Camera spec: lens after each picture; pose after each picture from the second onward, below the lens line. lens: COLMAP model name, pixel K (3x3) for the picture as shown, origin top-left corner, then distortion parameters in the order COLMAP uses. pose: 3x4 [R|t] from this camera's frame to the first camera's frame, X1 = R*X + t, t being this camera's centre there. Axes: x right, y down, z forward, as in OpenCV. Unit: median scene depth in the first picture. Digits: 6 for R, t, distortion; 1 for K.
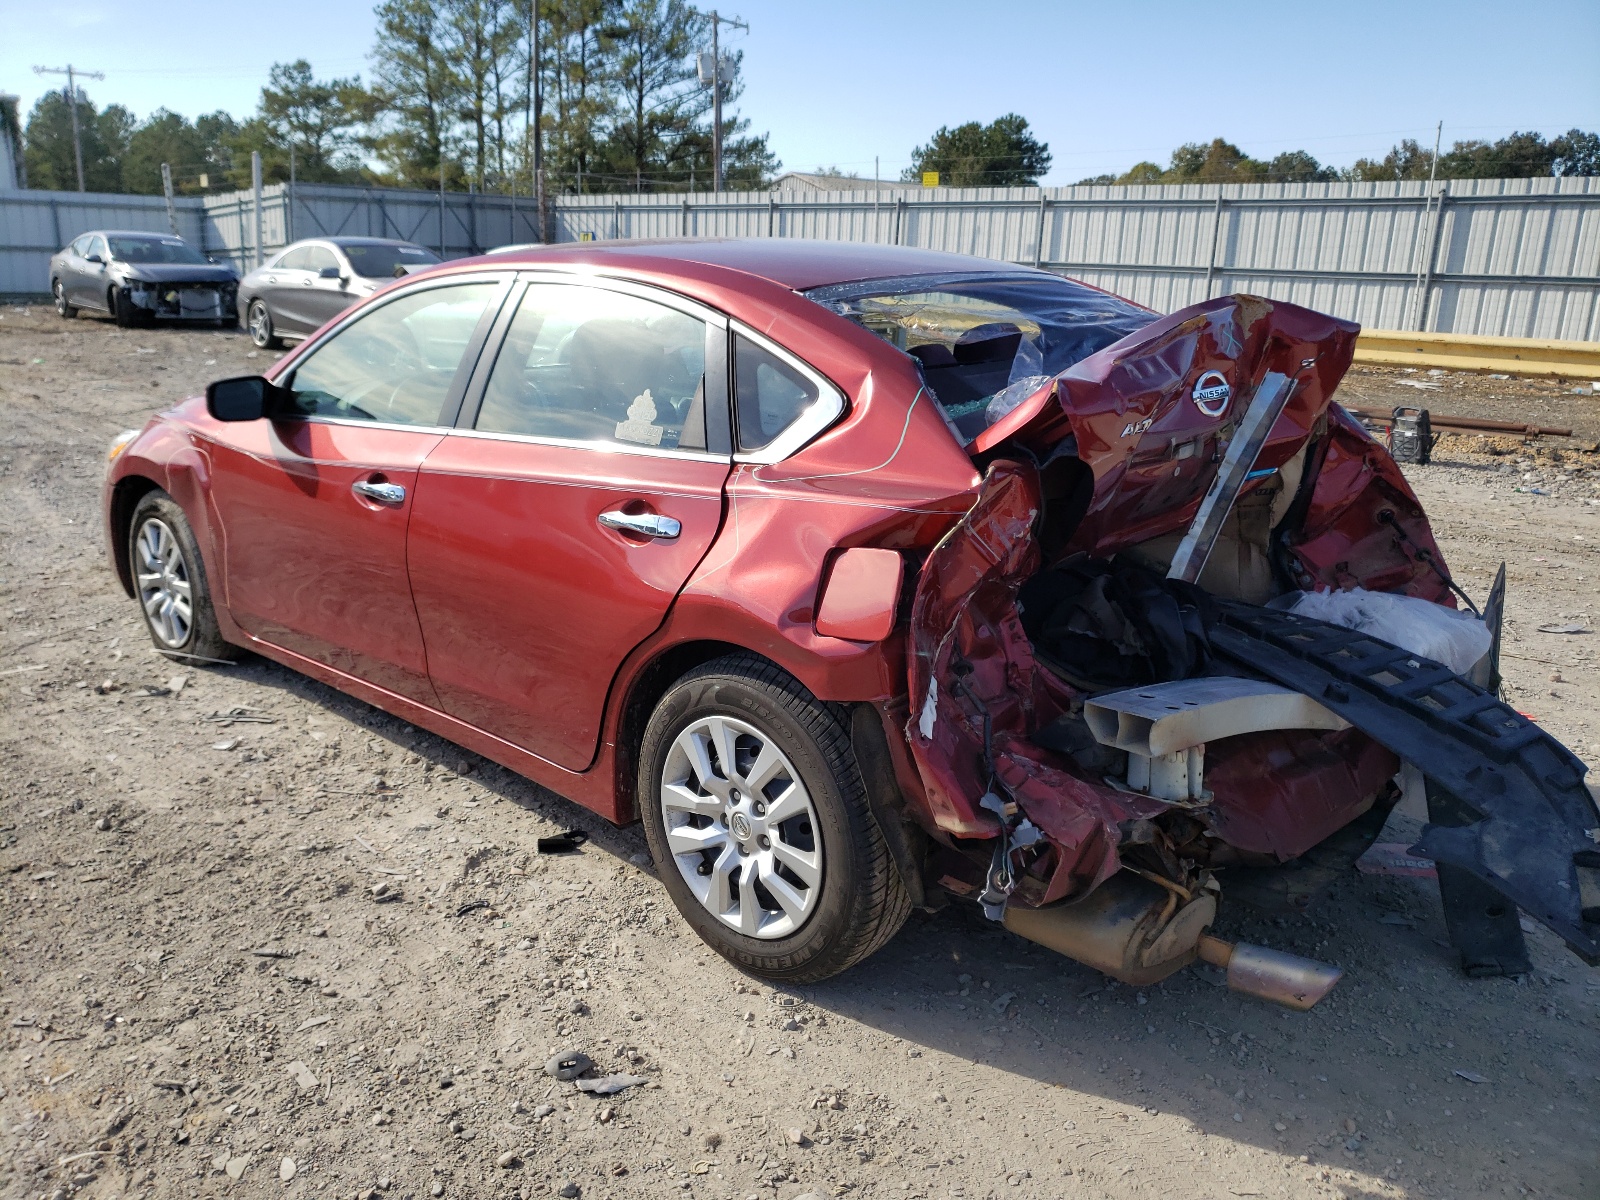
lens RADIAL K [[1281.7, 0, 800.0], [0, 1281.7, 600.0], [0, 0, 1]] dist [0.004950, -0.001061]
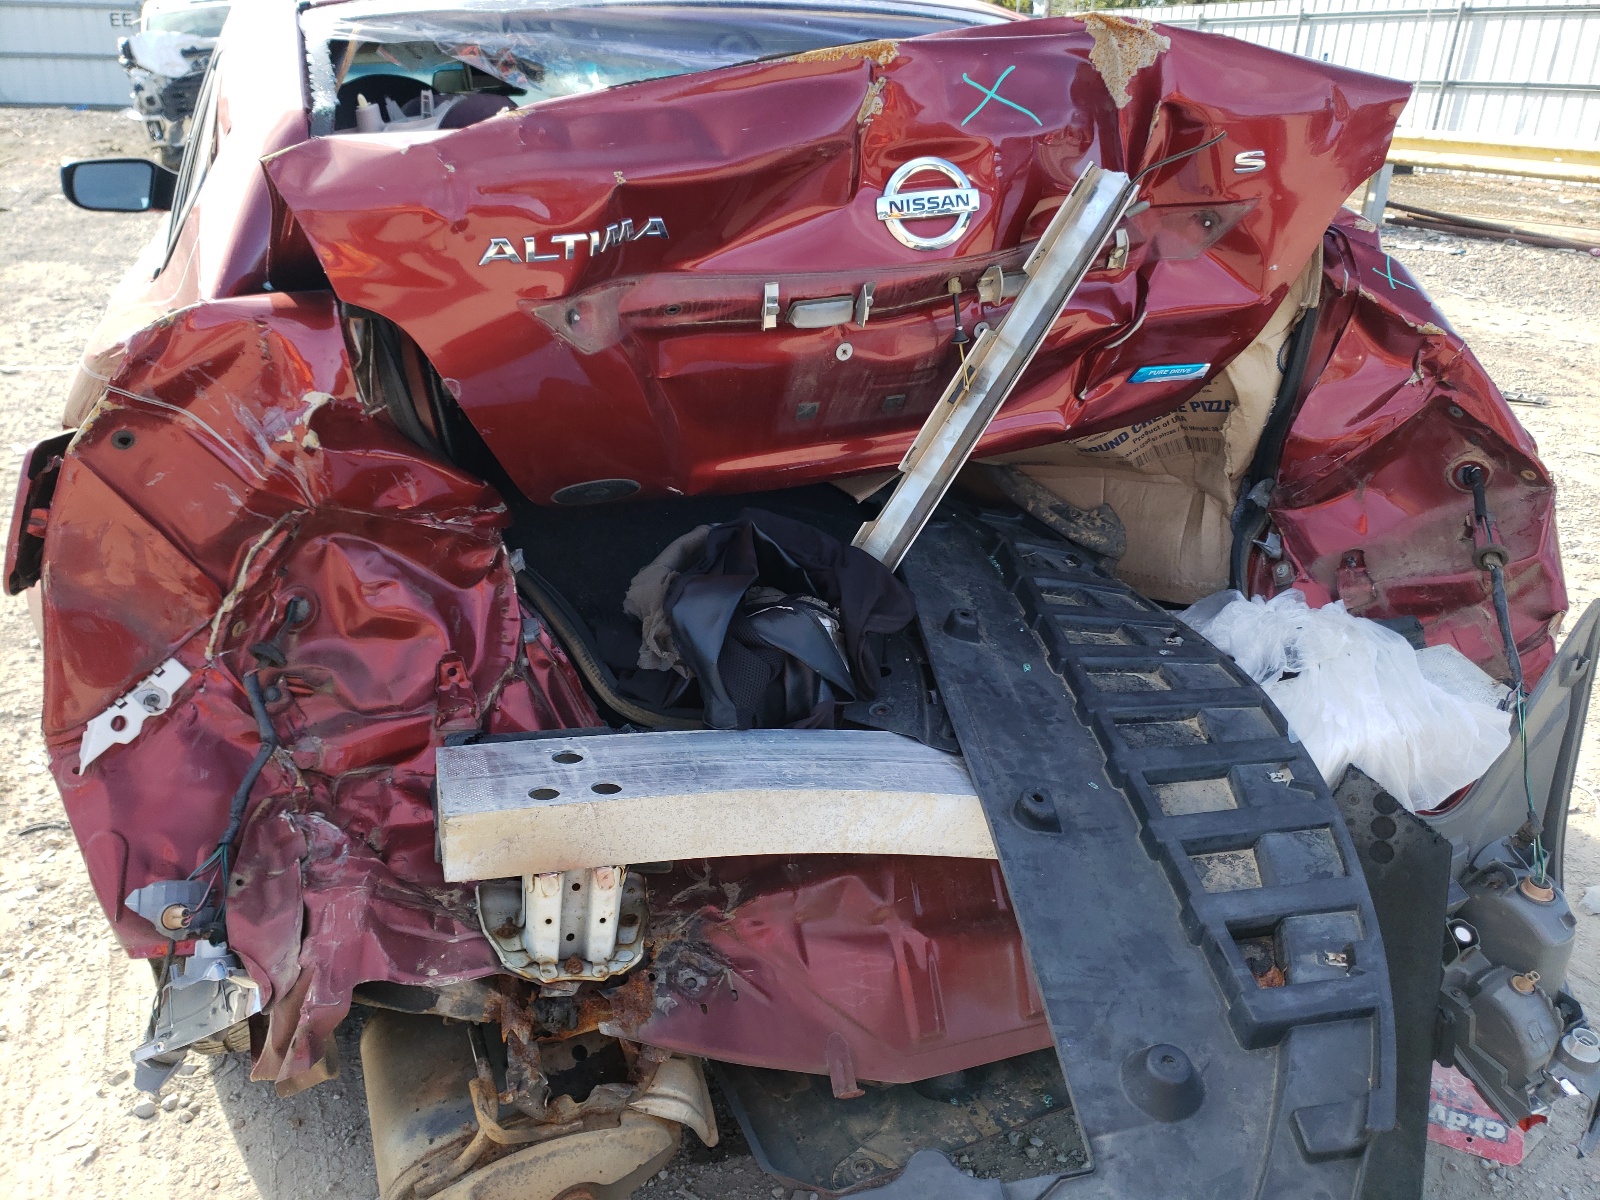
lens RADIAL K [[1281.7, 0, 800.0], [0, 1281.7, 600.0], [0, 0, 1]] dist [0.004950, -0.001061]
pose [[0.908555, 0.157828, -0.386805, 0.448649], [-0.112008, 0.984020, 0.138418, -0.061040], [0.402470, -0.082435, 0.911714, 0.436599]]
